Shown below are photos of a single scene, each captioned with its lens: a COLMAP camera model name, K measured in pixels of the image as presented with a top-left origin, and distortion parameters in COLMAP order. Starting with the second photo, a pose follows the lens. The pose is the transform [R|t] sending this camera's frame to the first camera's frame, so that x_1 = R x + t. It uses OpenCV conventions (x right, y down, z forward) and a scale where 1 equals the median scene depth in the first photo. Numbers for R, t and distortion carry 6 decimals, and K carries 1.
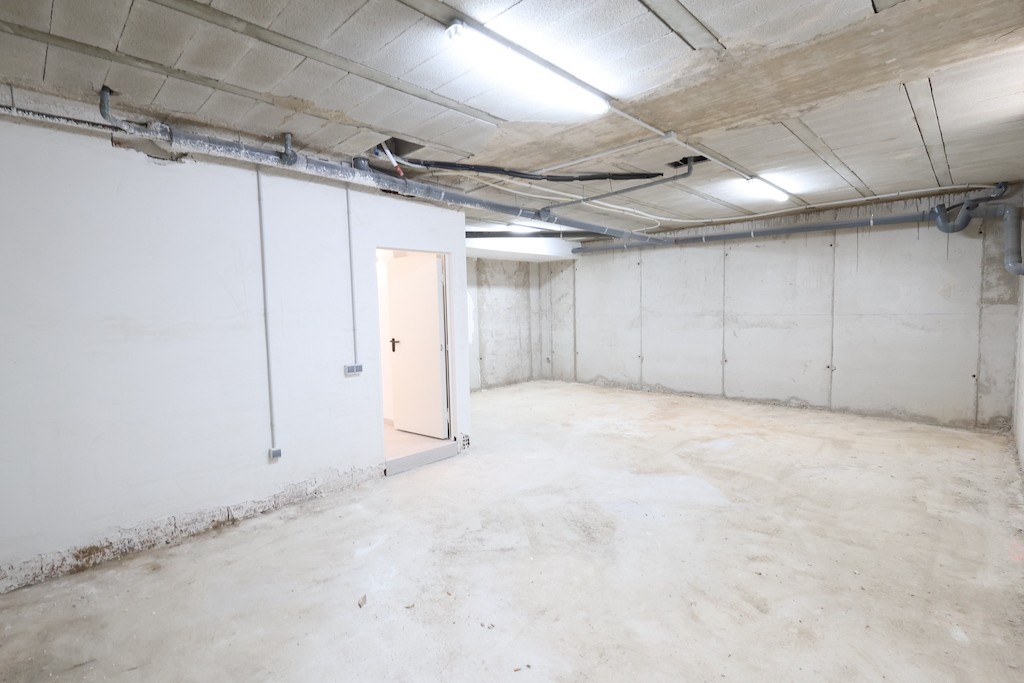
lens RADIAL K [[473.9, 0, 514.3], [0, 473.9, 341.9], [0, 0, 1]] dist [-0.000784, -0.000260]
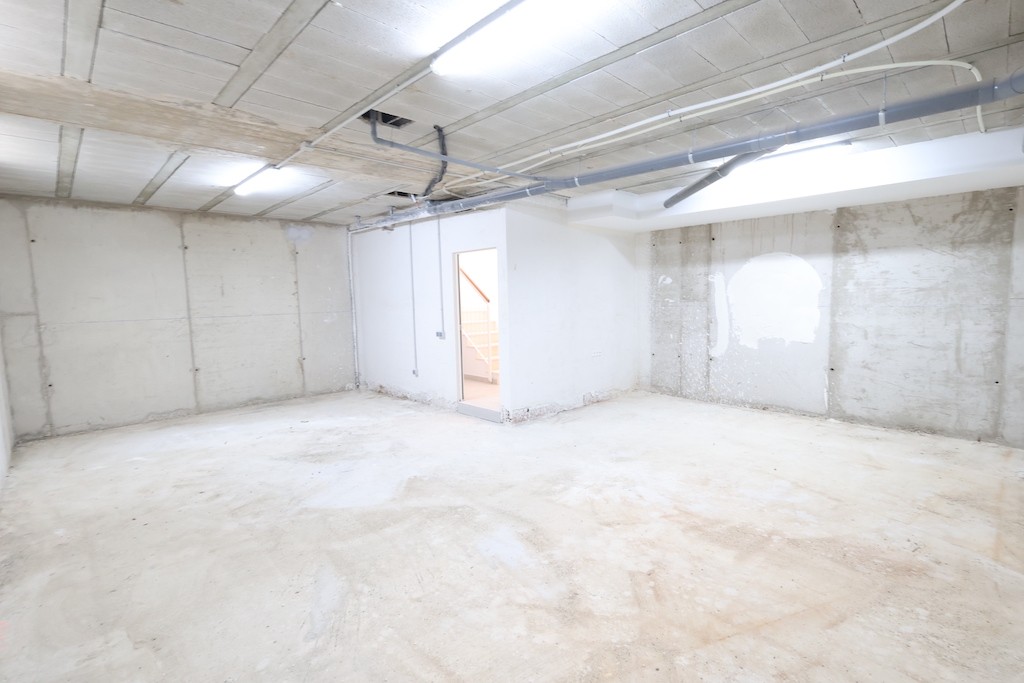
lens RADIAL K [[473.9, 0, 514.3], [0, 473.9, 341.9], [0, 0, 1]] dist [-0.000784, -0.000260]
pose [[-0.023254, 0.119051, -0.992616, 1.163060], [-0.052144, 0.991388, 0.120126, -0.113707], [0.998369, 0.054552, -0.016846, 1.215581]]
